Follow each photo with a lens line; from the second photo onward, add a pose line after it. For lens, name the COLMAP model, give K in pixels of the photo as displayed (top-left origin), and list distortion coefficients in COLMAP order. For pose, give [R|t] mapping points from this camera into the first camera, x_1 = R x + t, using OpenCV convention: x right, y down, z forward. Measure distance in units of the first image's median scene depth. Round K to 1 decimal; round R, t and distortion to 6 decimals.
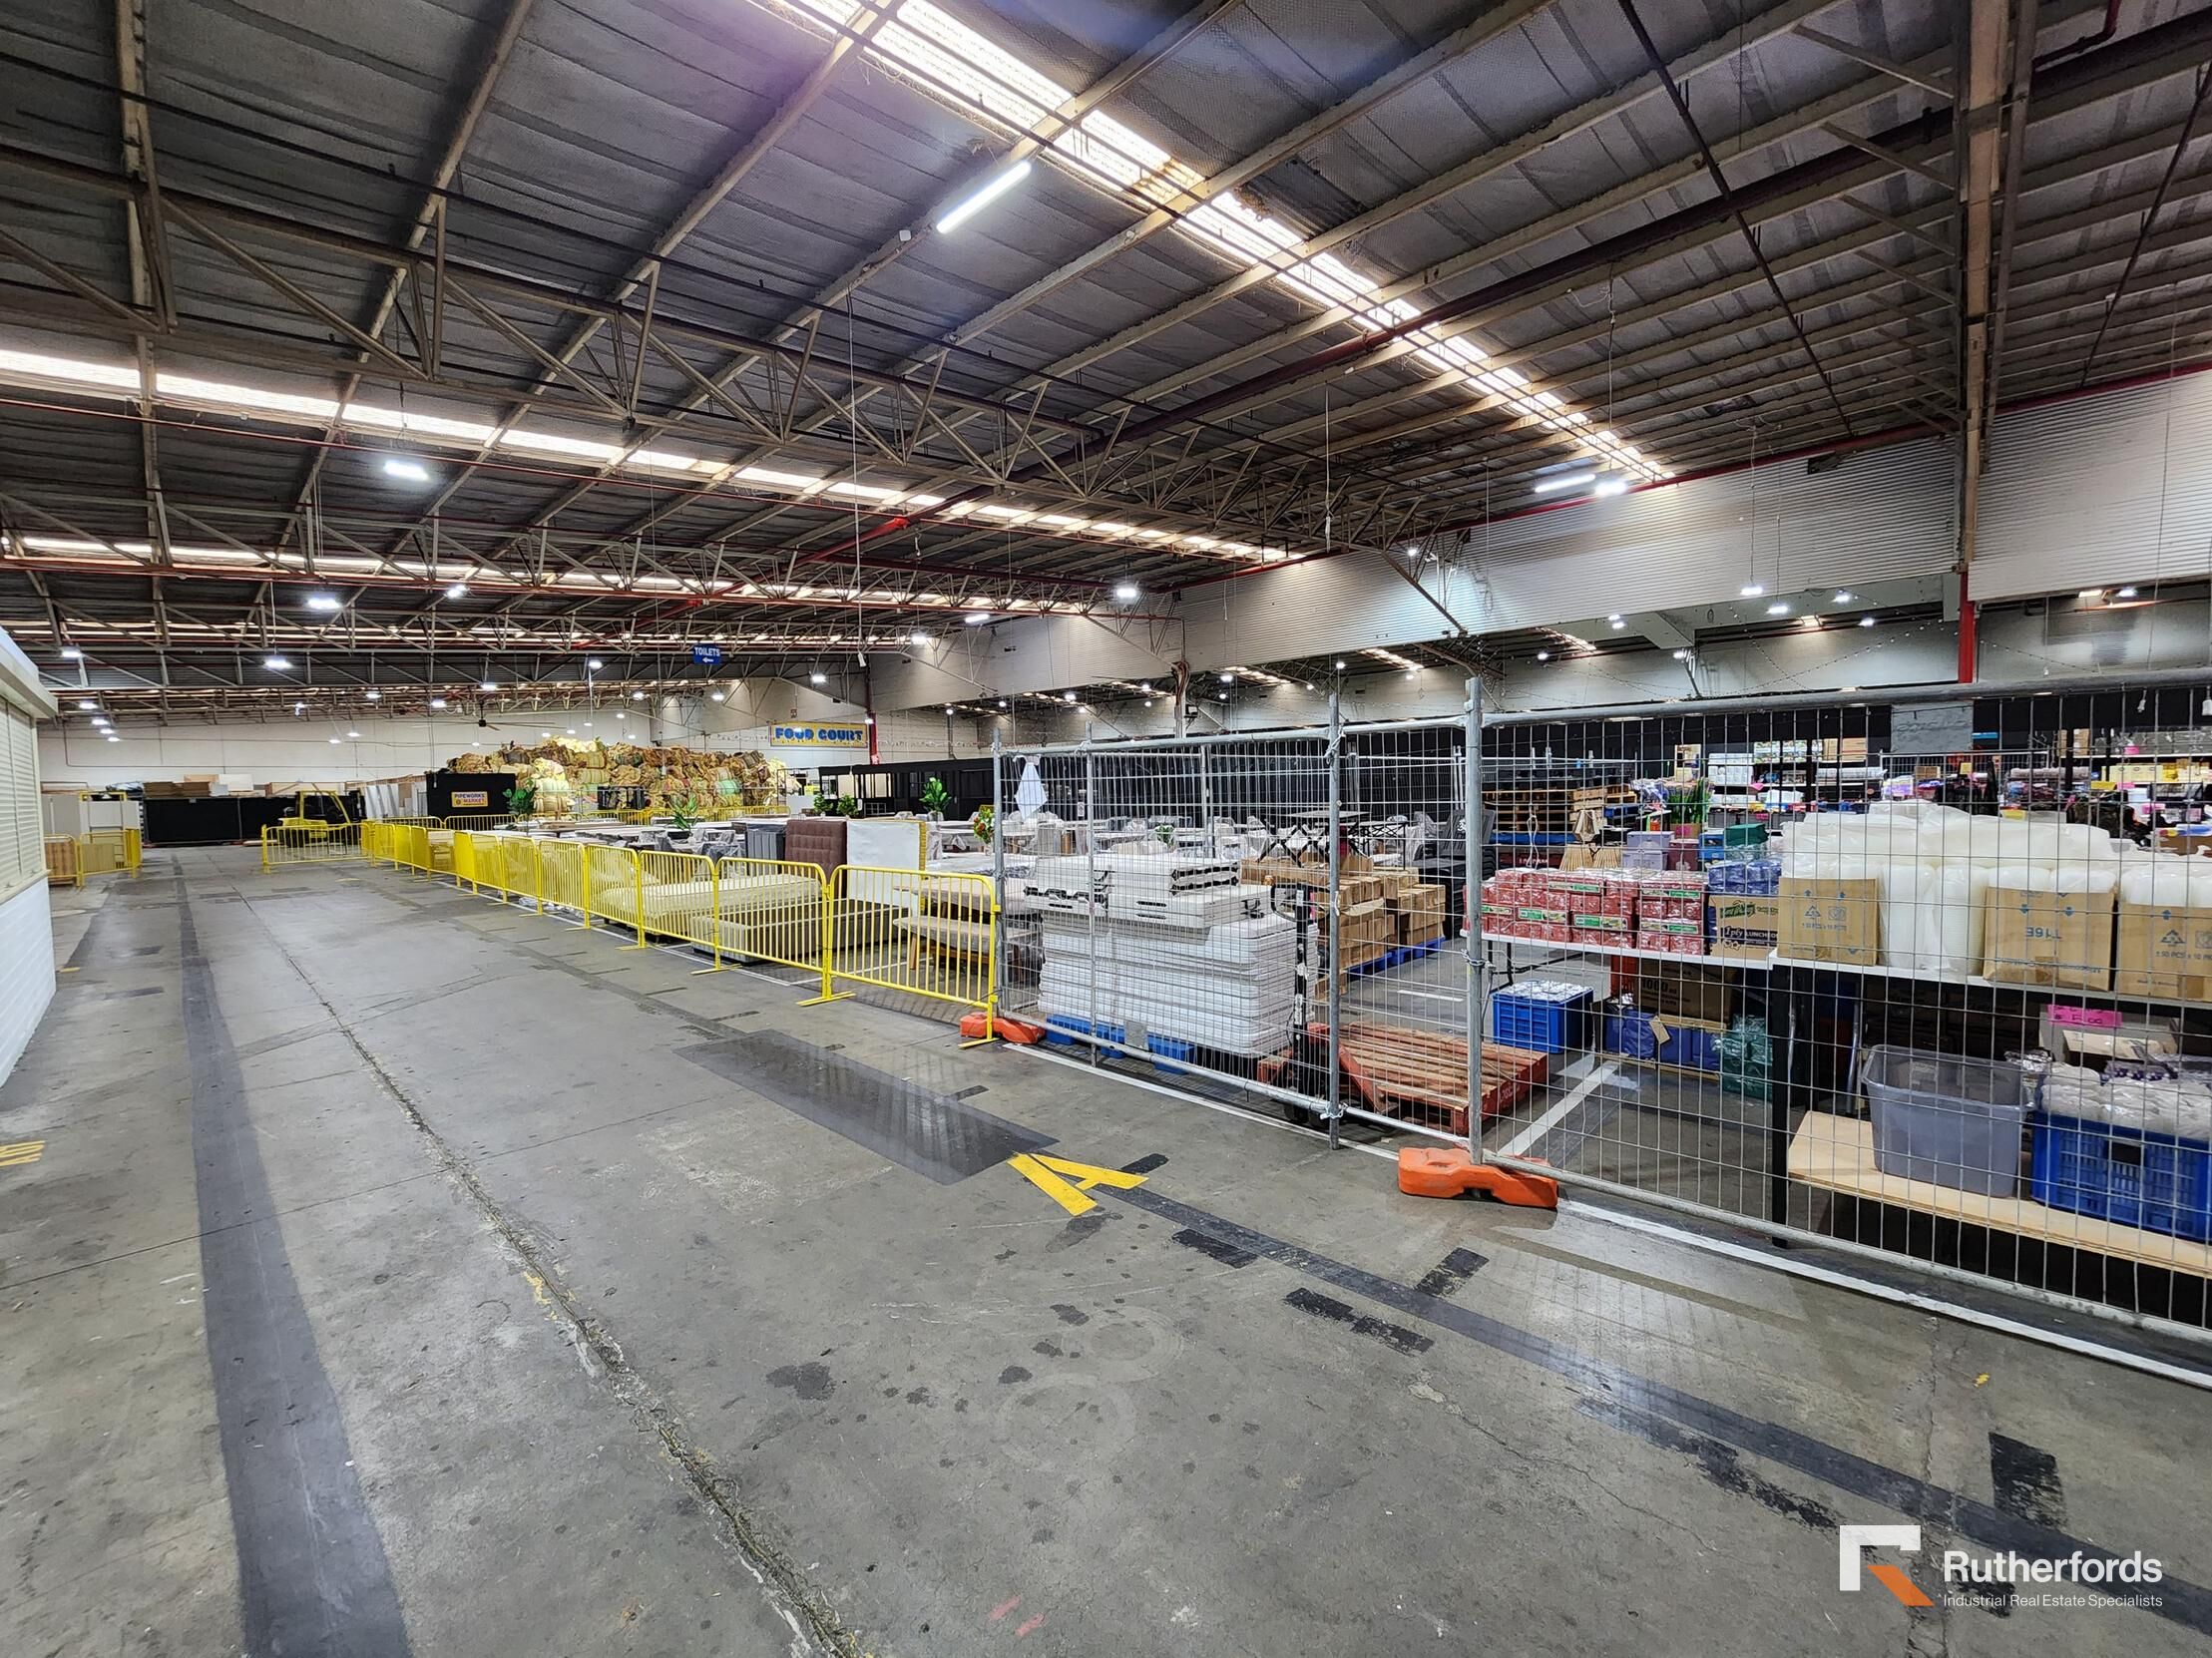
lens RADIAL K [[902.9, 0, 1113.1], [0, 902.9, 839.5], [0, 0, 1]] dist [-0.000192, -0.000116]
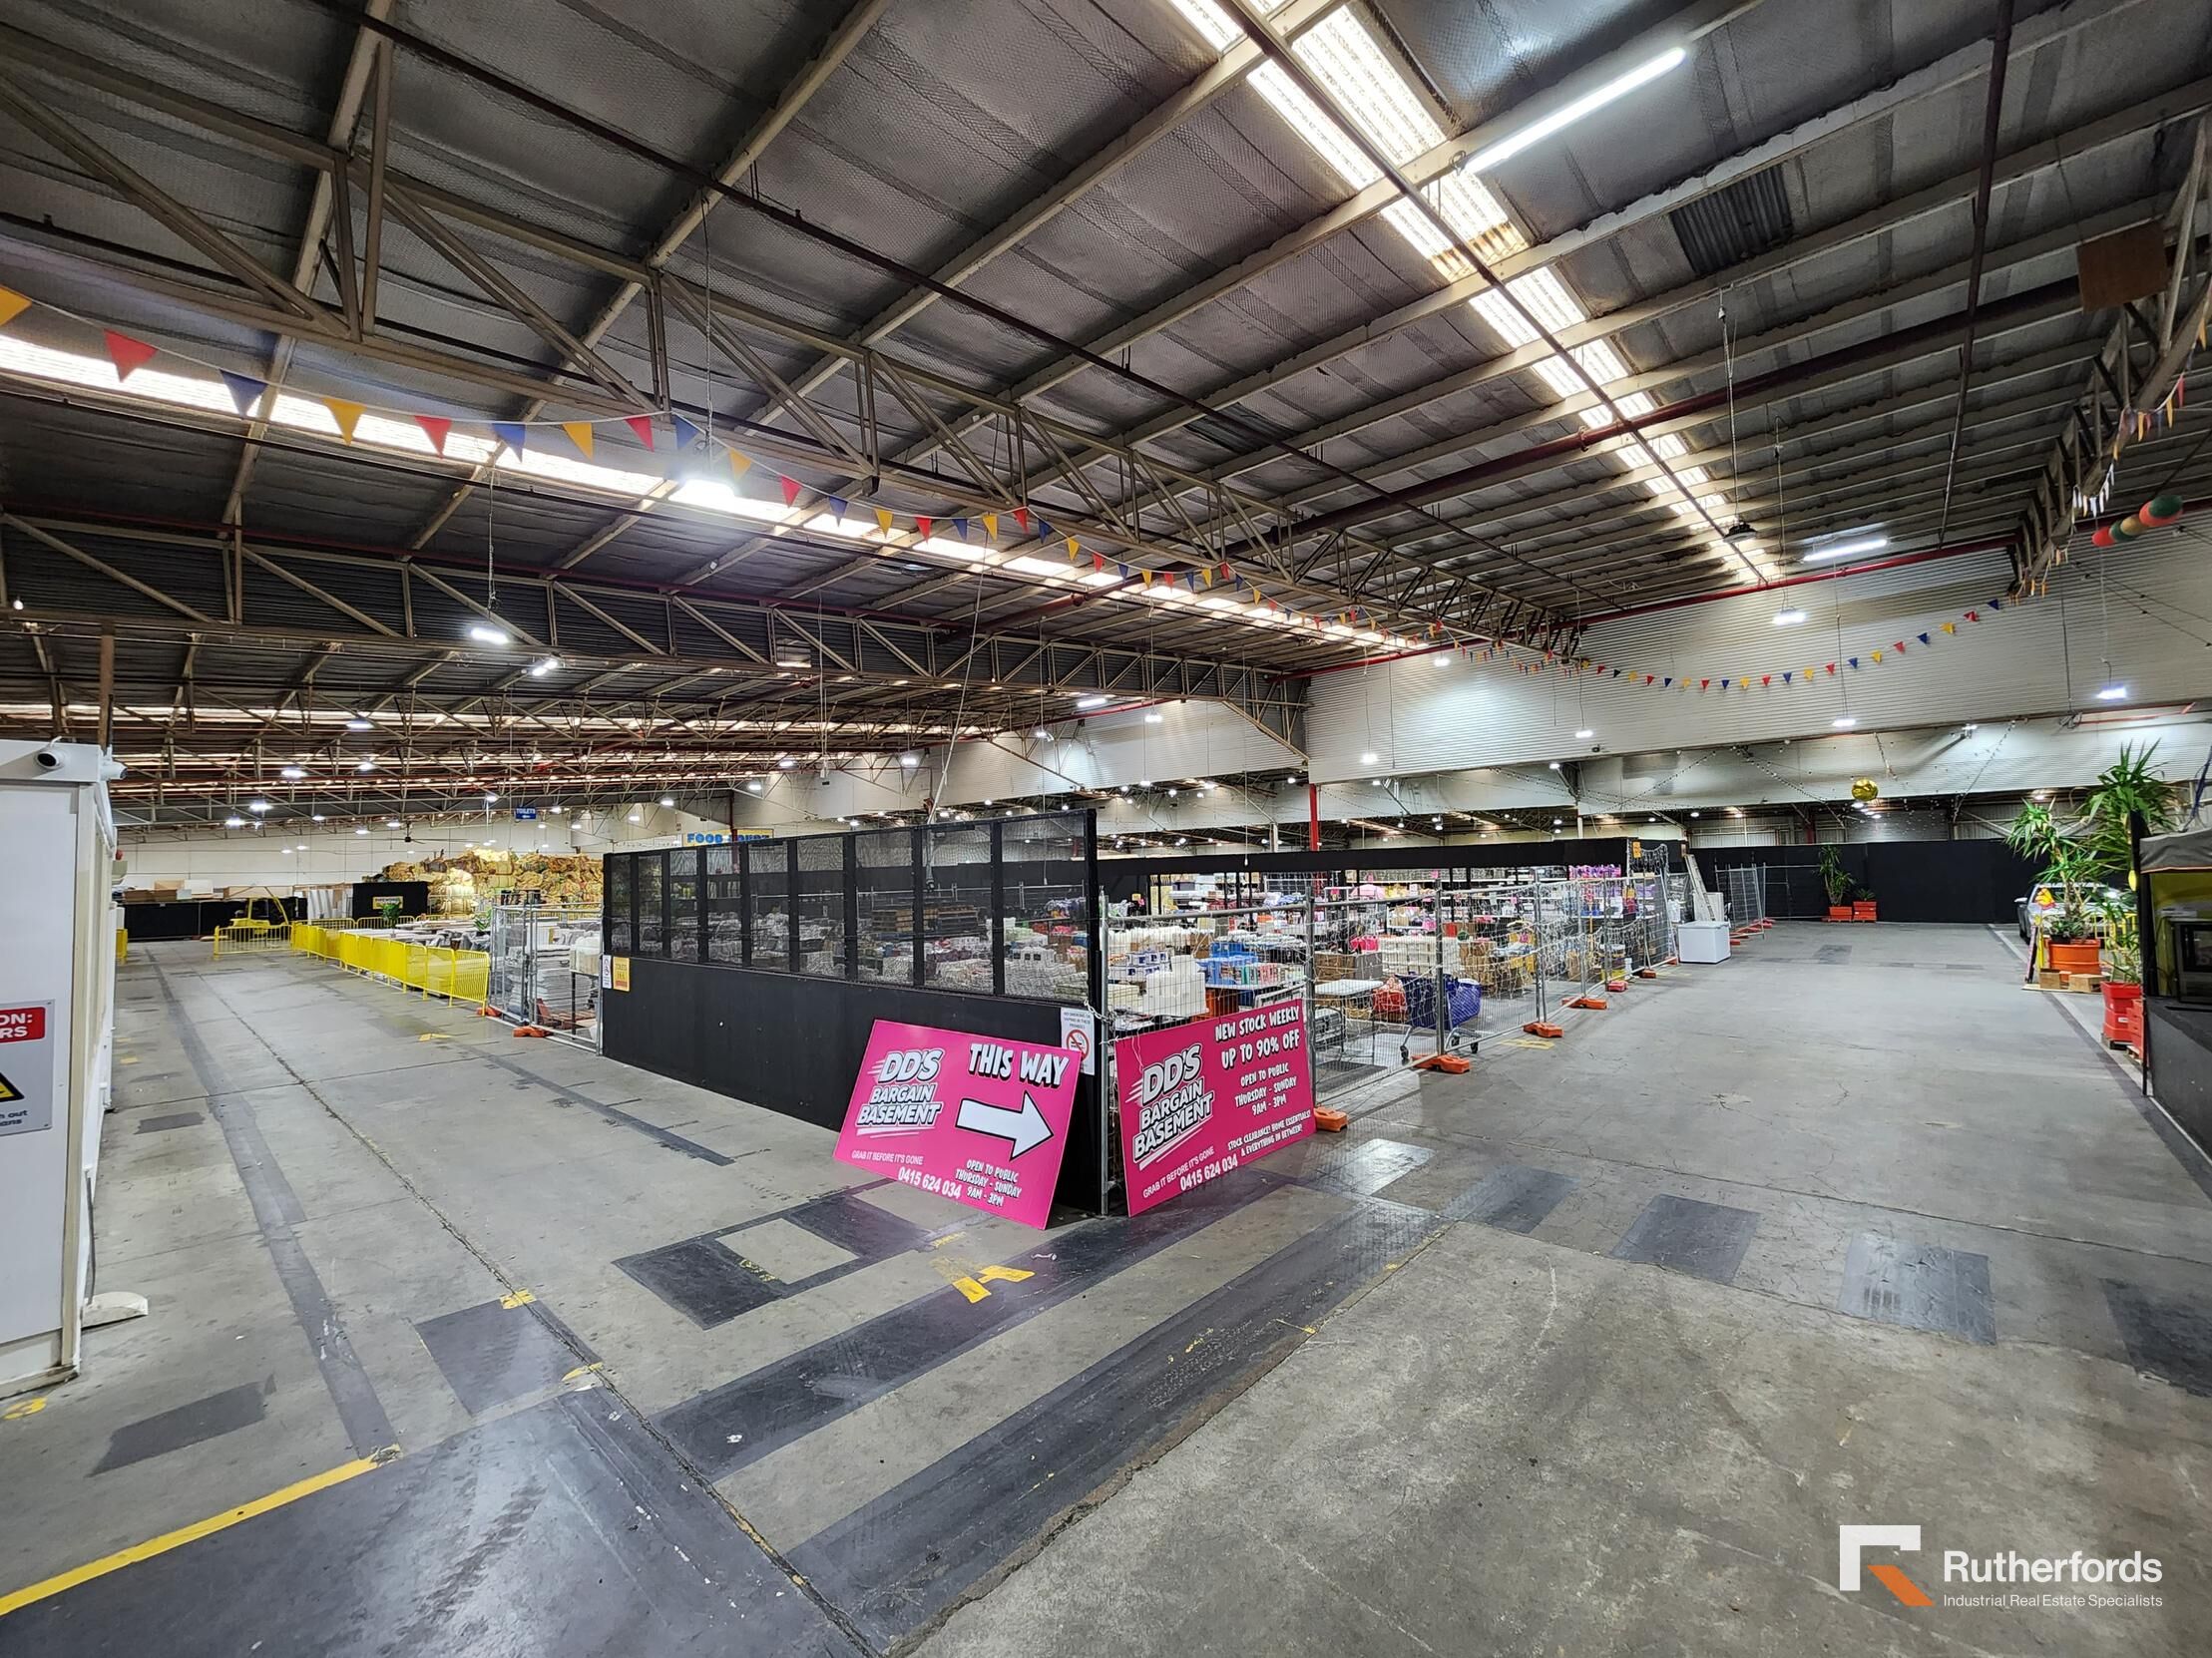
lens RADIAL K [[902.9, 0, 1113.1], [0, 902.9, 839.5], [0, 0, 1]] dist [-0.000192, -0.000116]
pose [[0.999742, -0.002206, 0.022604, 0.271451], [0.004435, 0.995075, -0.099022, -0.003084], [-0.022275, 0.099096, 0.994828, -0.284528]]
